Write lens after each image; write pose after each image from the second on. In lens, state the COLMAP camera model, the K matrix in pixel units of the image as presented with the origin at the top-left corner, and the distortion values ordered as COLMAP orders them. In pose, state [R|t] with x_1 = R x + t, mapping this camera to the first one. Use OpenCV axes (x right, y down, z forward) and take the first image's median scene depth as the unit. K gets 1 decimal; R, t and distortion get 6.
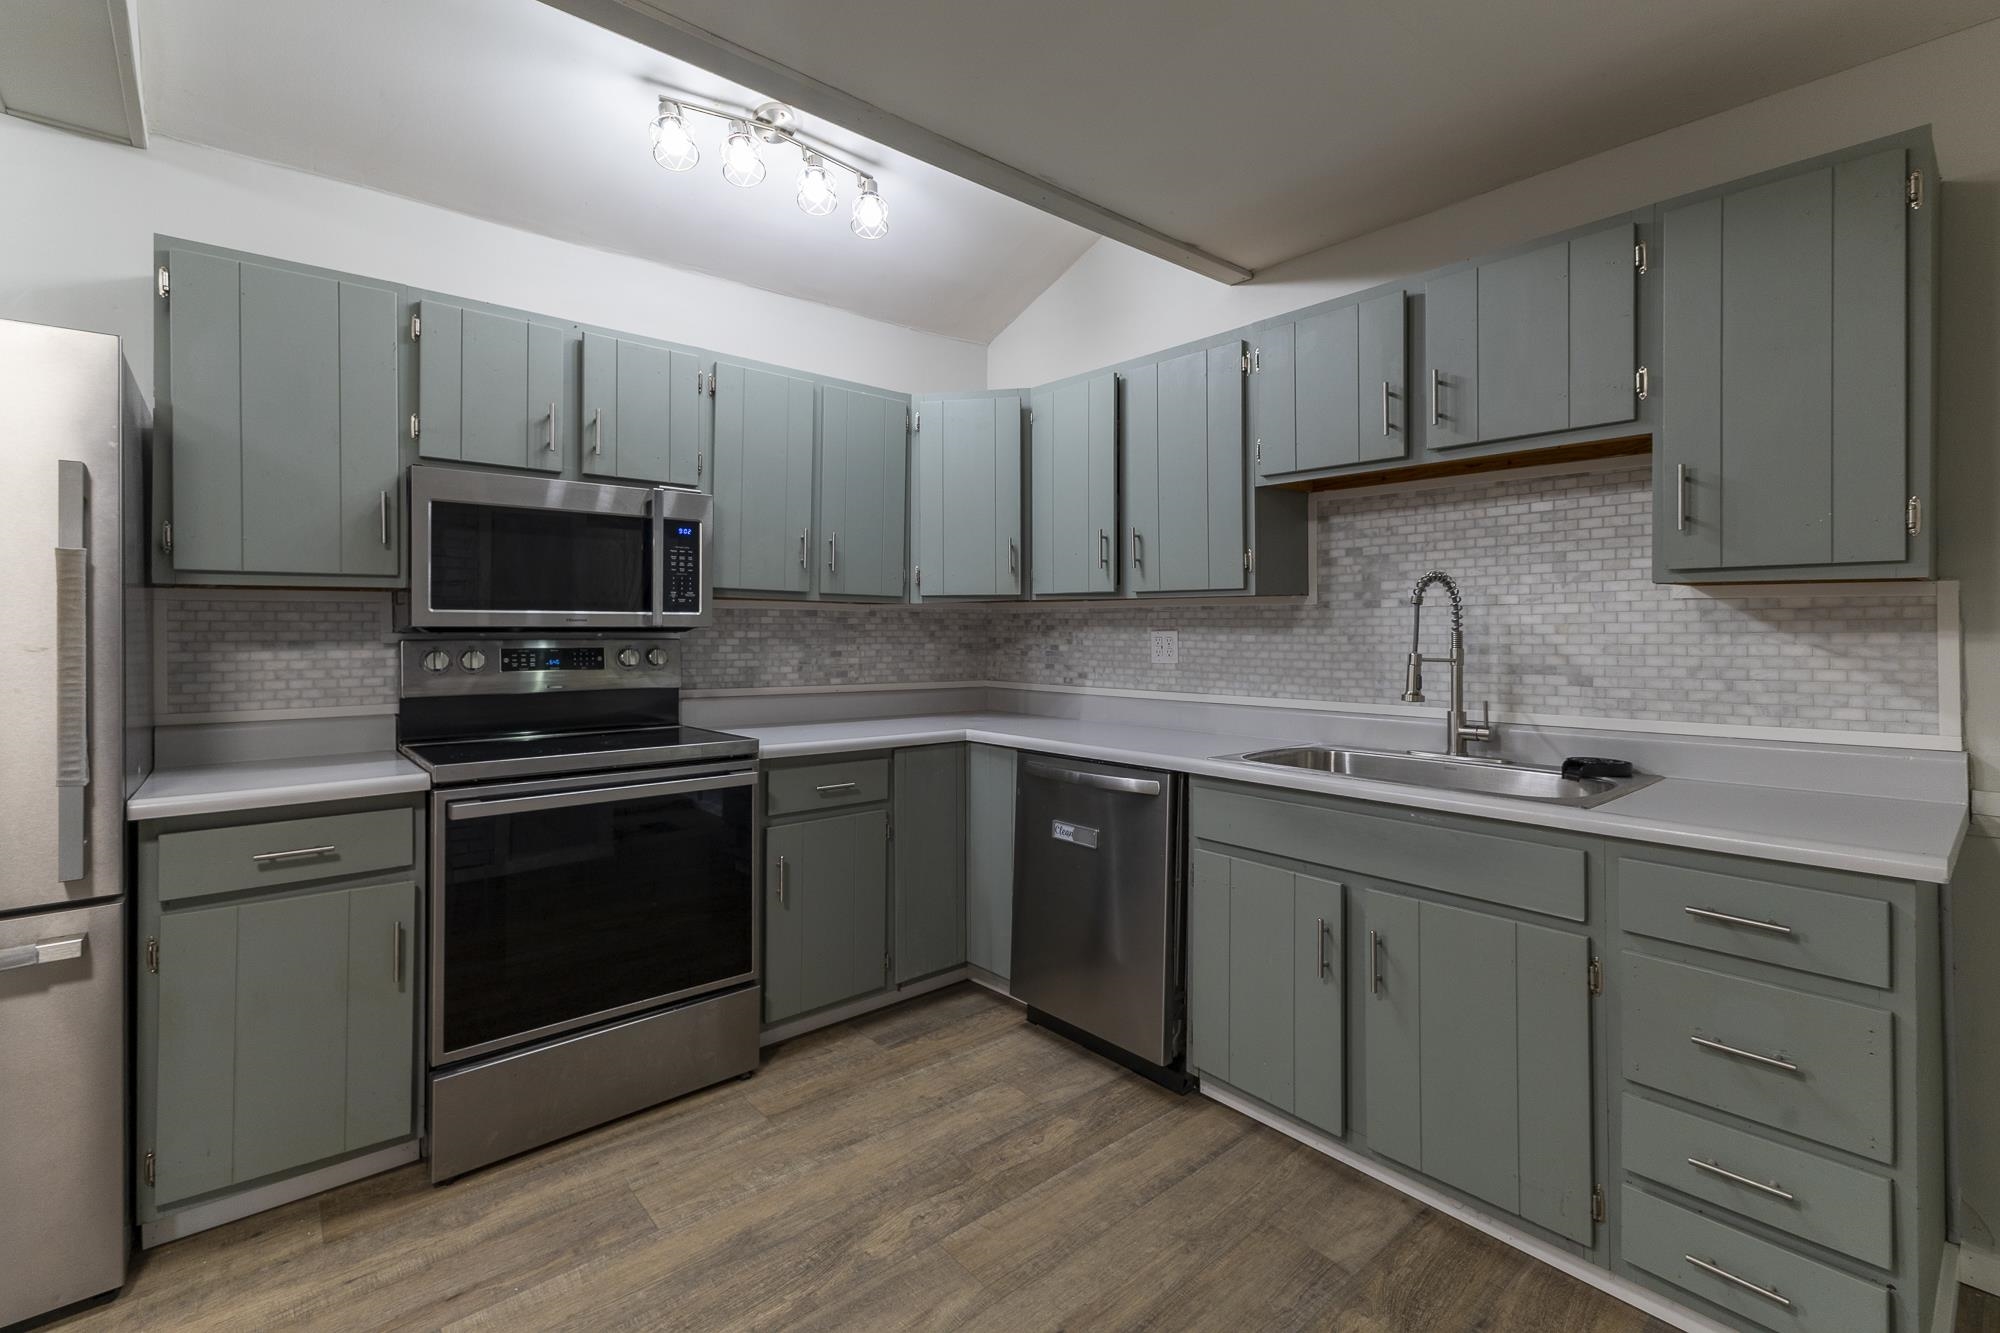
lens RADIAL K [[876.9, 0, 1001.5], [0, 876.9, 625.9], [0, 0, 1]] dist [0.010861, -0.000744]
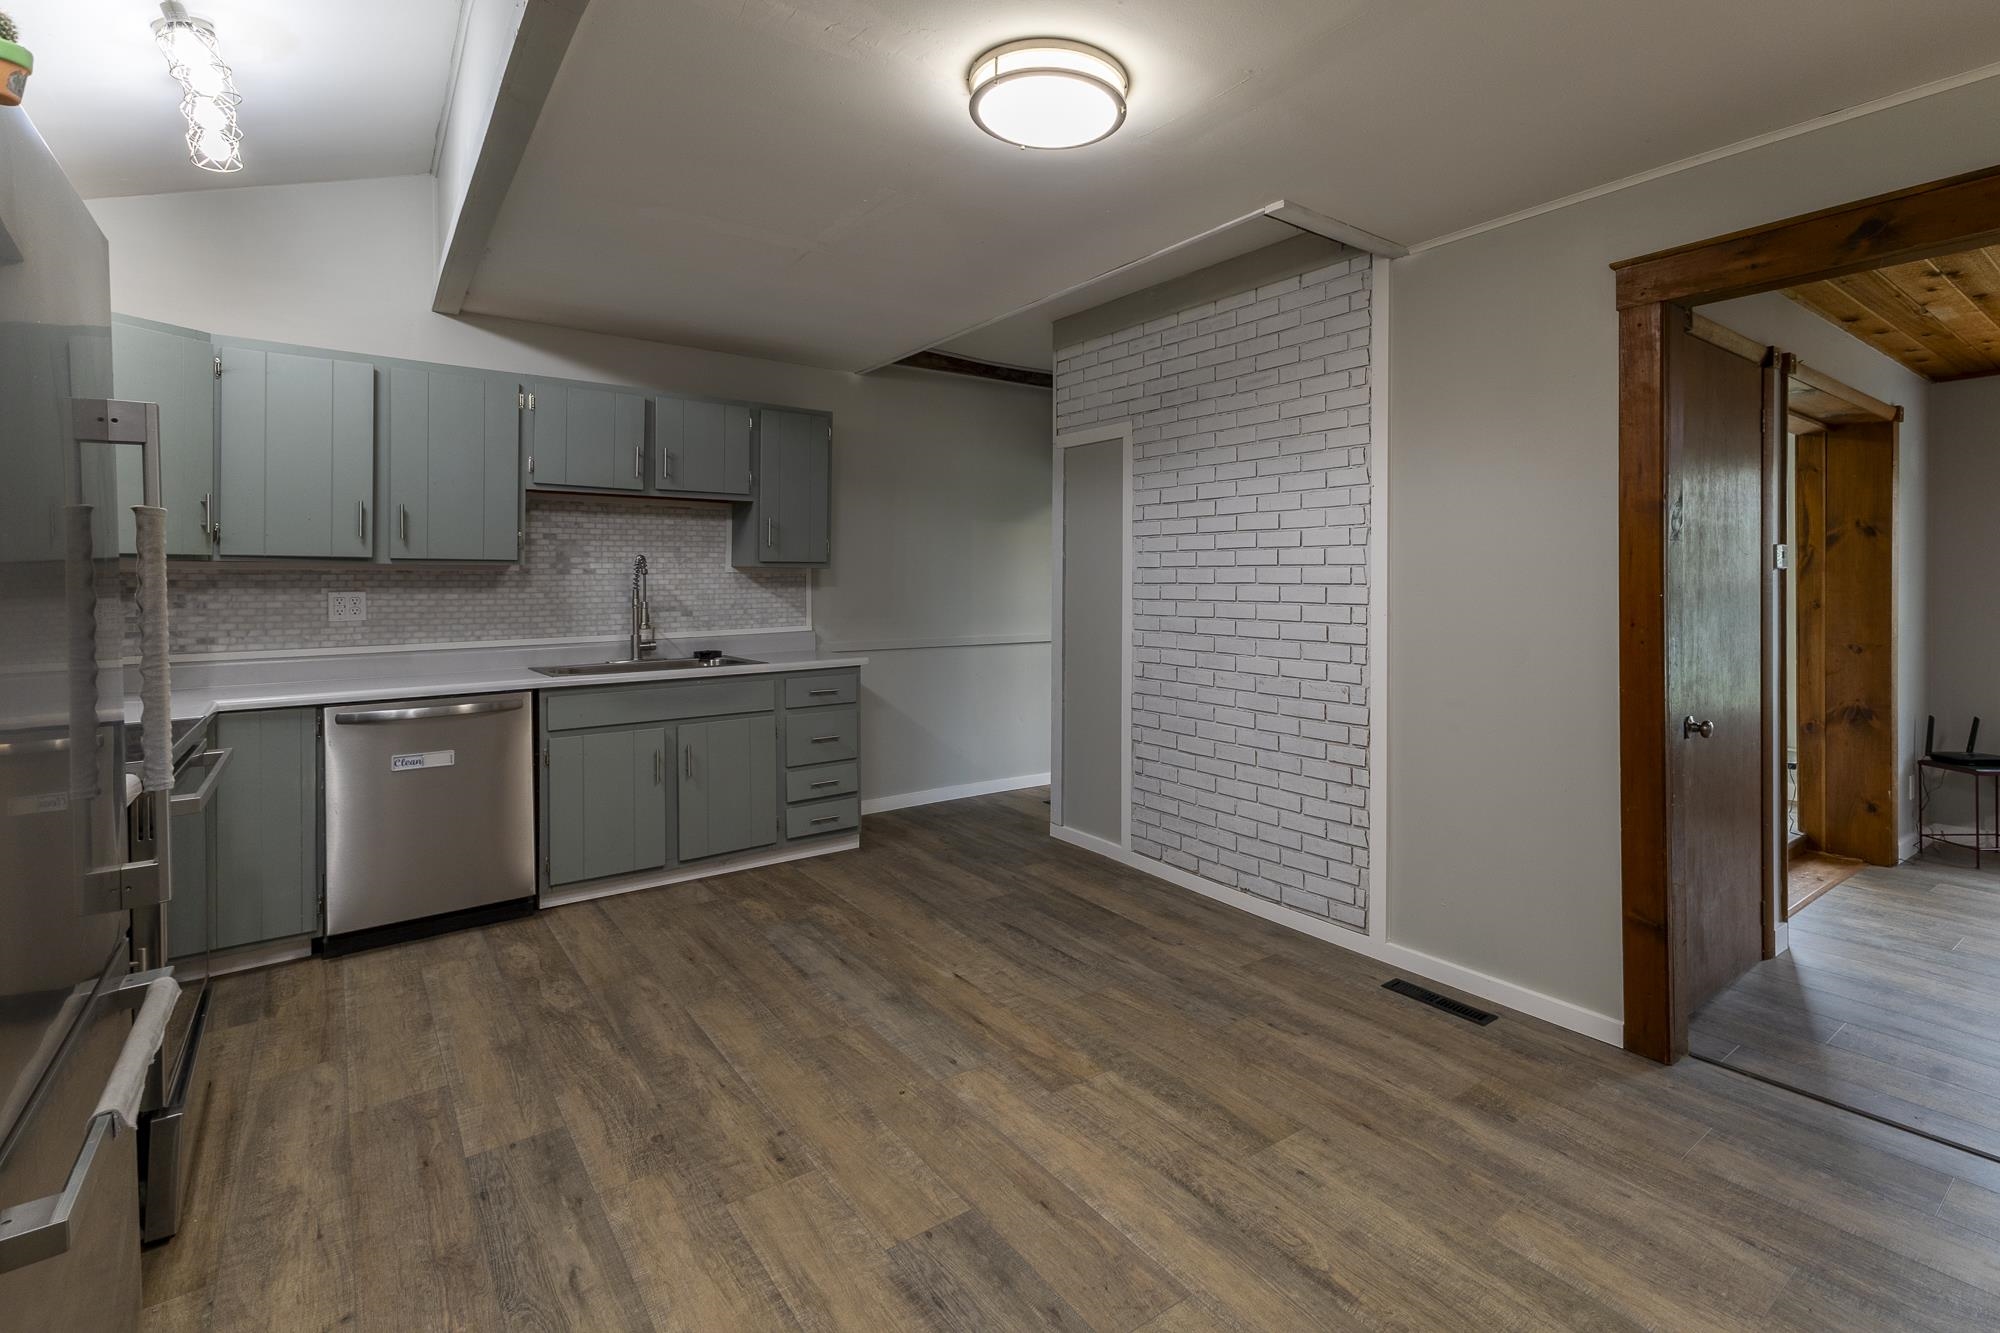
lens RADIAL K [[928.4, 0, 1067.1], [0, 928.4, 588.9], [0, 0, 1]] dist [0.006429, 0.000404]
pose [[0.044053, -0.011152, 0.998967, -1.223873], [0.000615, 0.999938, 0.011135, -0.013319], [-0.999029, 0.000124, 0.044057, 0.062701]]
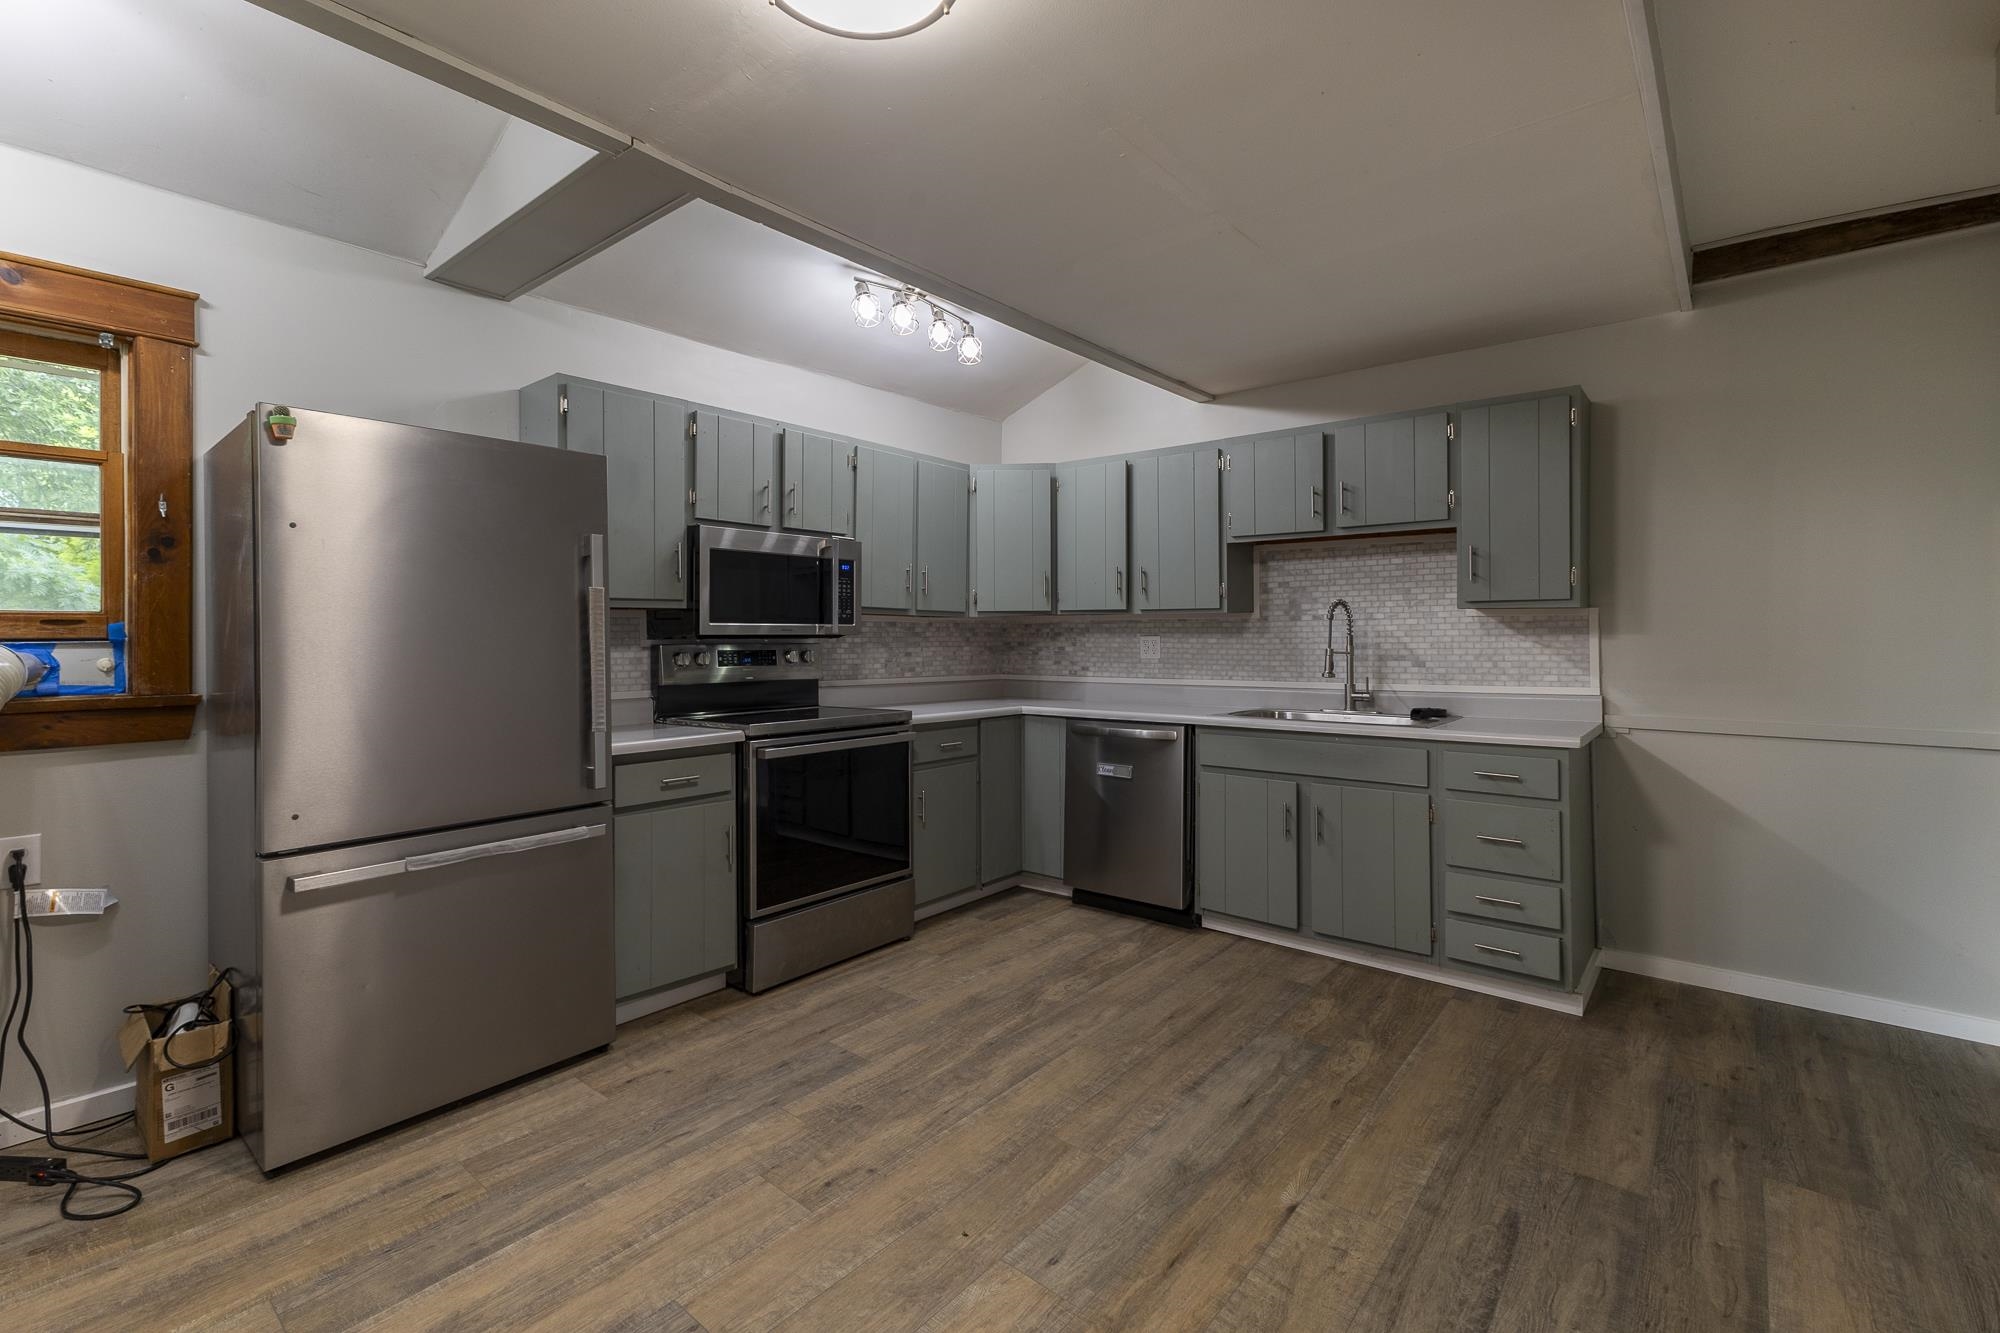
lens RADIAL K [[867.7, 0, 1010.9], [0, 867.7, 629.5], [0, 0, 1]] dist [0.007093, -0.000044]
pose [[0.985054, -0.002719, 0.172222, -0.369679], [0.003517, 0.999984, -0.004329, 0.000281], [-0.172207, 0.004870, 0.985049, -0.470247]]
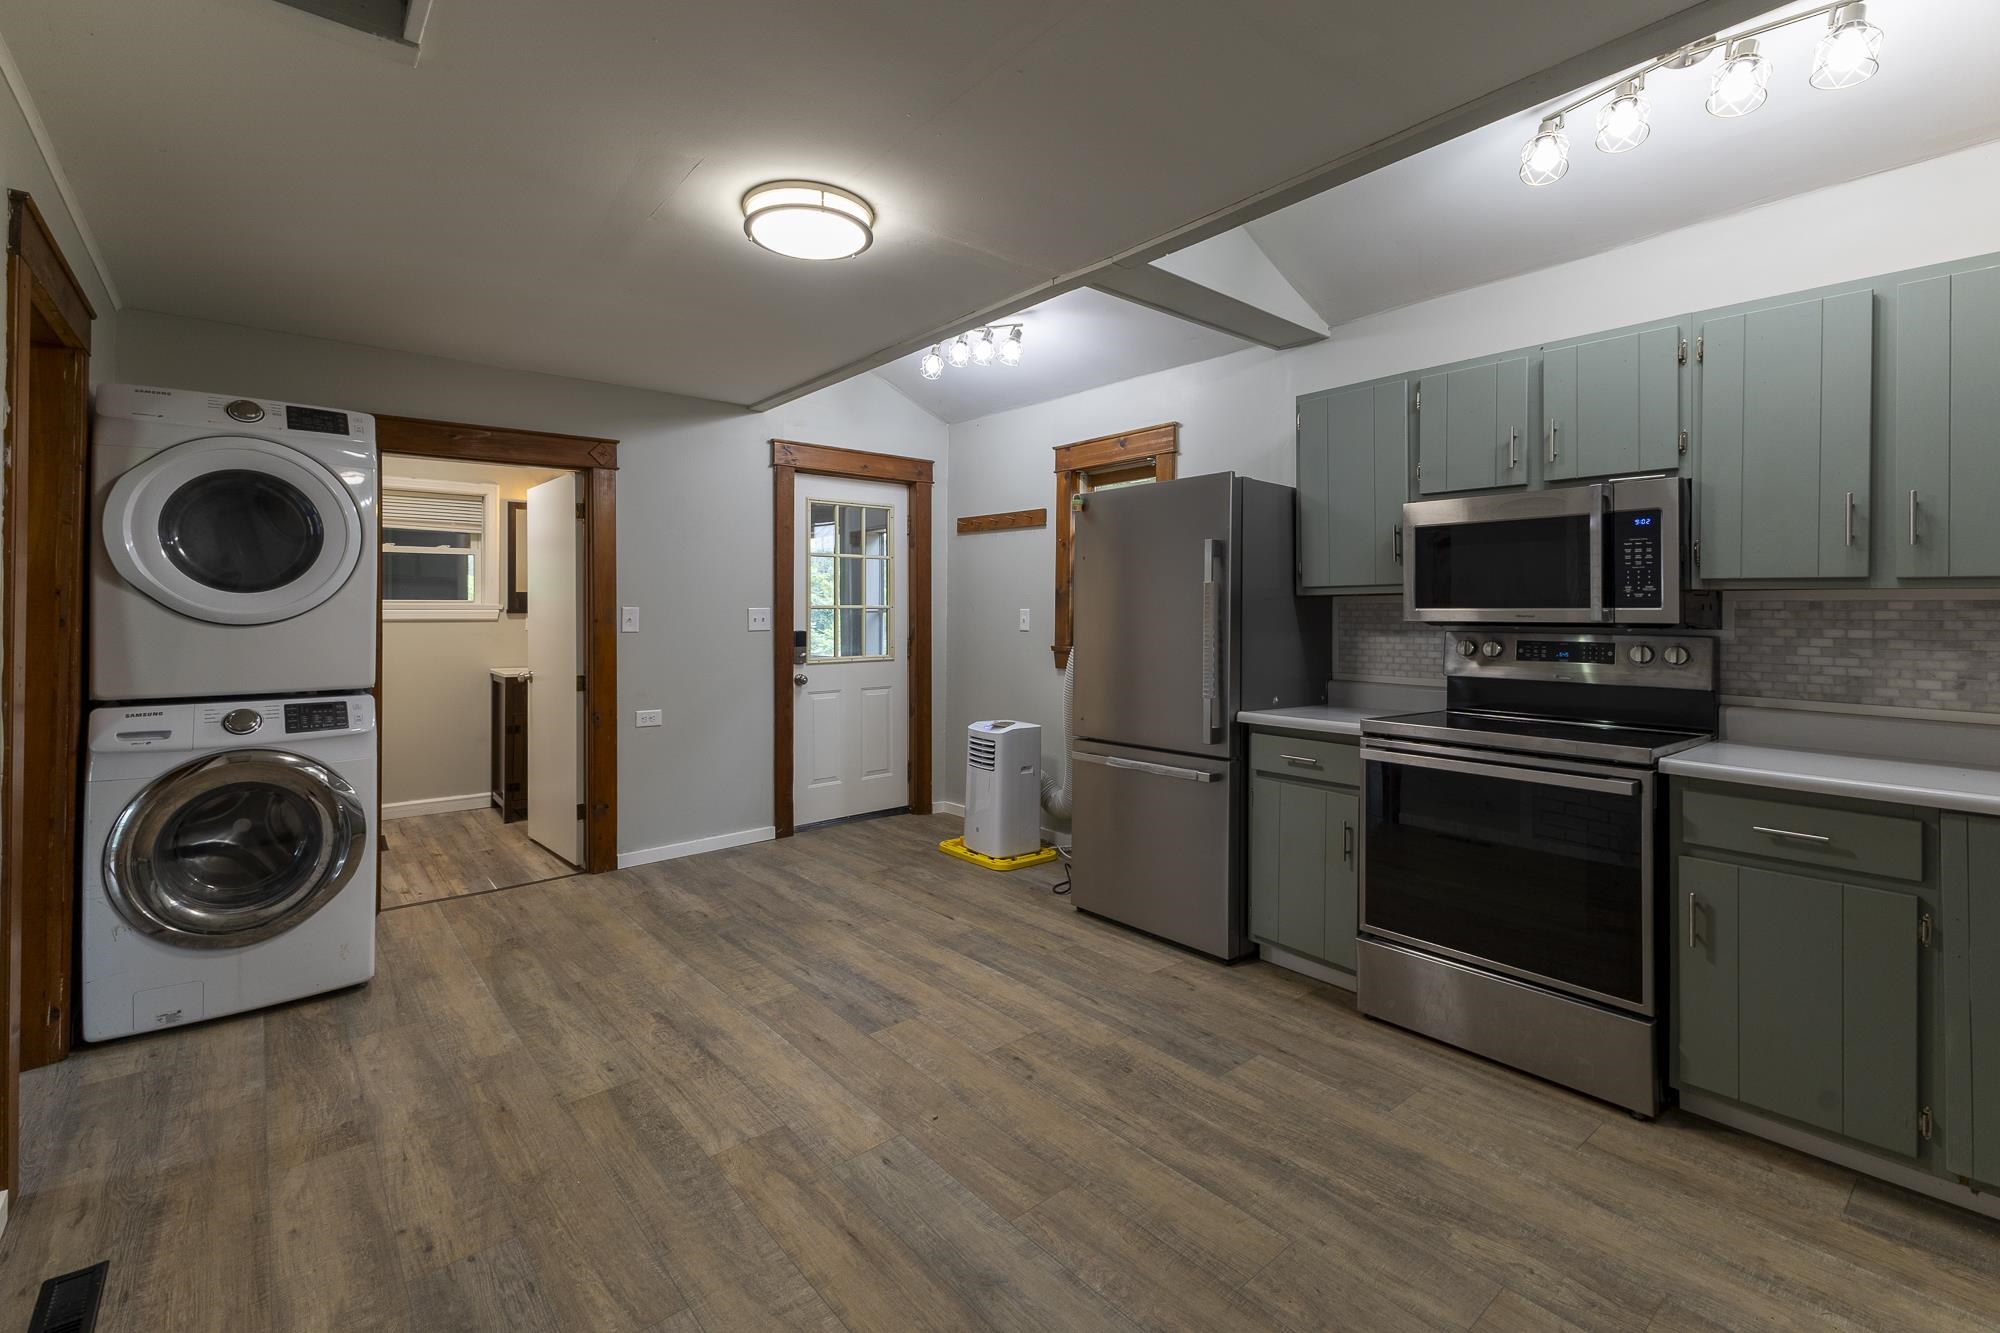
lens RADIAL K [[883.8, 0, 1008.3], [0, 883.8, 602.9], [0, 0, 1]] dist [0.006657, -0.000590]
pose [[-0.002778, -0.013810, -0.999901, 0.644724], [-0.001948, 0.999903, -0.013804, -0.006669], [0.999994, 0.001910, -0.002804, 0.351464]]
